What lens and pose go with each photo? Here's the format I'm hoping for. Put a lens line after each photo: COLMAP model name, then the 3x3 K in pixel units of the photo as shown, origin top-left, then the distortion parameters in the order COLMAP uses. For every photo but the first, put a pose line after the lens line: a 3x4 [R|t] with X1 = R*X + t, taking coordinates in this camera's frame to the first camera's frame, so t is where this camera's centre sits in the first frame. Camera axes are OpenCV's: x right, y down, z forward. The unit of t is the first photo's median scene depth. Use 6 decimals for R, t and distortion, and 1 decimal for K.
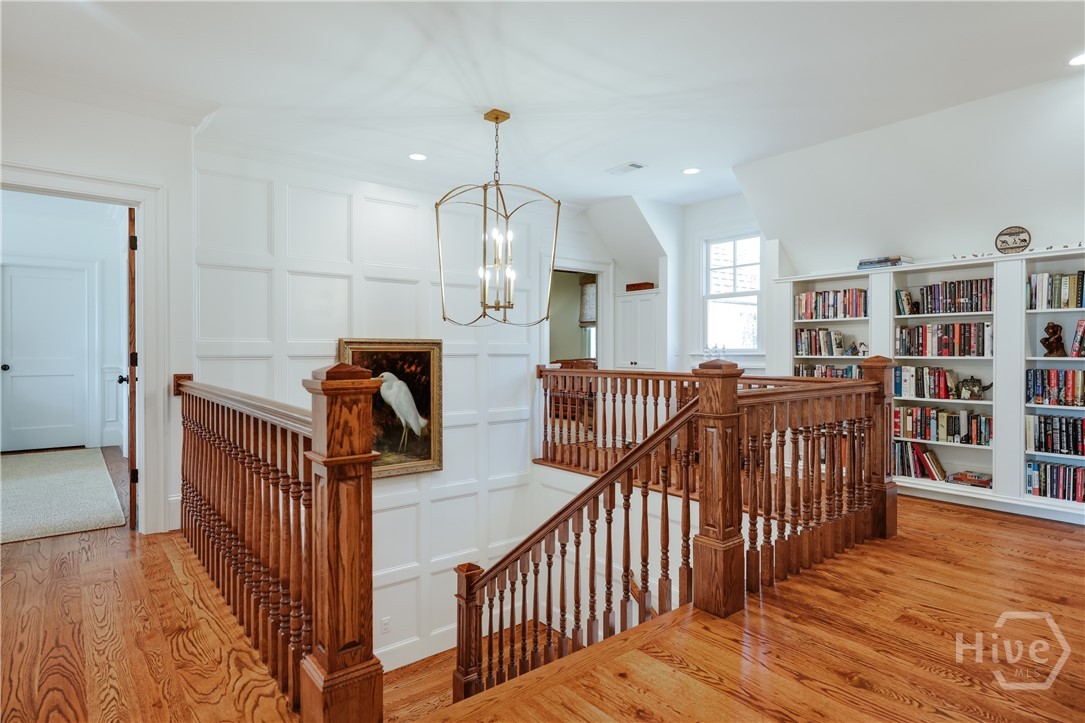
lens RADIAL K [[591.9, 0, 543.6], [0, 591.9, 355.7], [0, 0, 1]] dist [-0.000130, -0.000069]
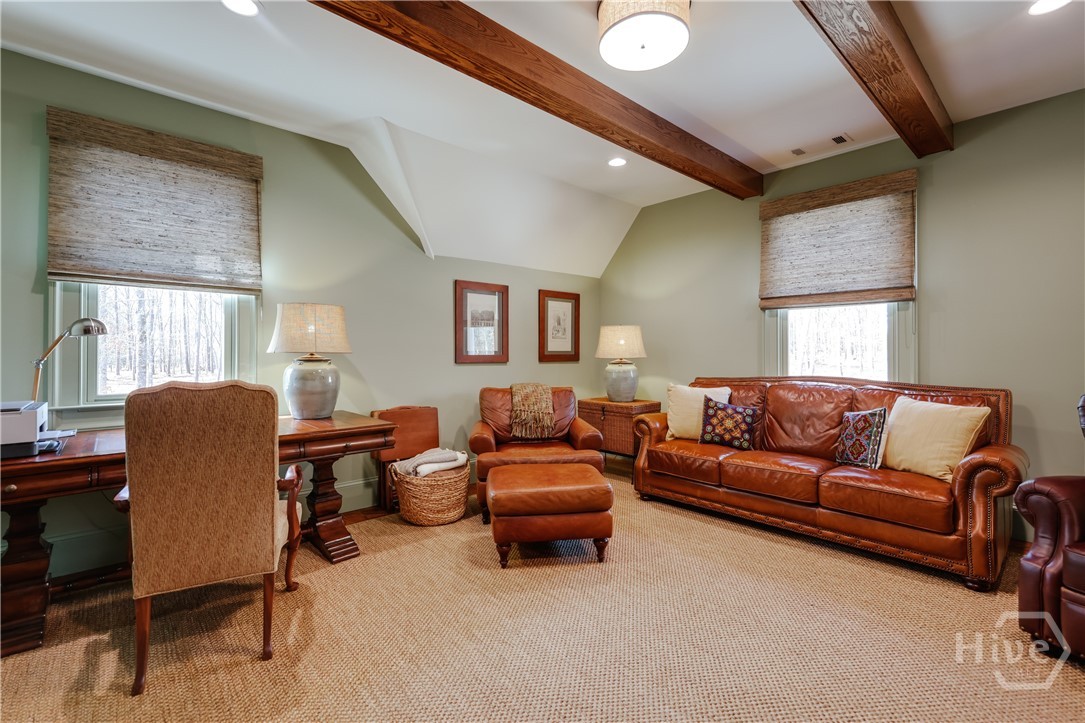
lens RADIAL K [[472.6, 0, 543.0], [0, 472.6, 352.6], [0, 0, 1]] dist [-0.001973, 0.000352]
pose [[0.997852, -0.004443, 0.065352, -0.135244], [0.005164, 0.999928, -0.010868, -0.011048], [-0.065299, 0.011182, 0.997803, 0.644266]]
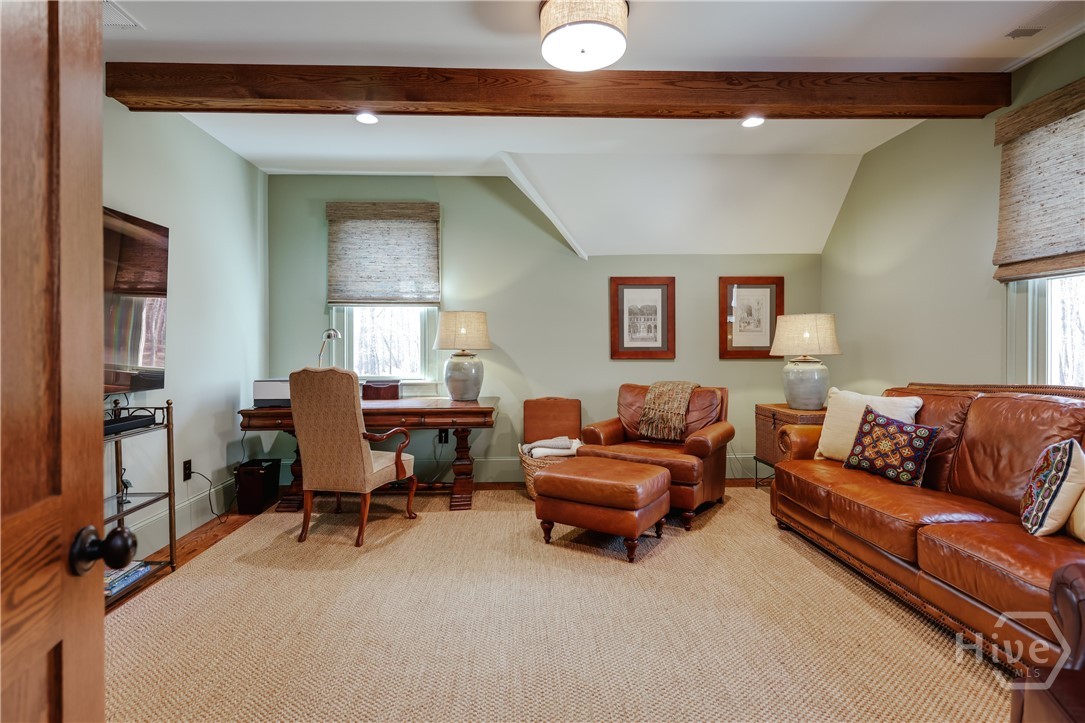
lens RADIAL K [[531.0, 0, 539.4], [0, 531.0, 355.4], [0, 0, 1]] dist [-0.003479, 0.000476]
pose [[0.803060, 0.001504, -0.595896, 0.034407], [-0.000015, 0.999997, 0.002504, -0.011072], [0.595898, -0.002002, 0.803058, 0.643231]]
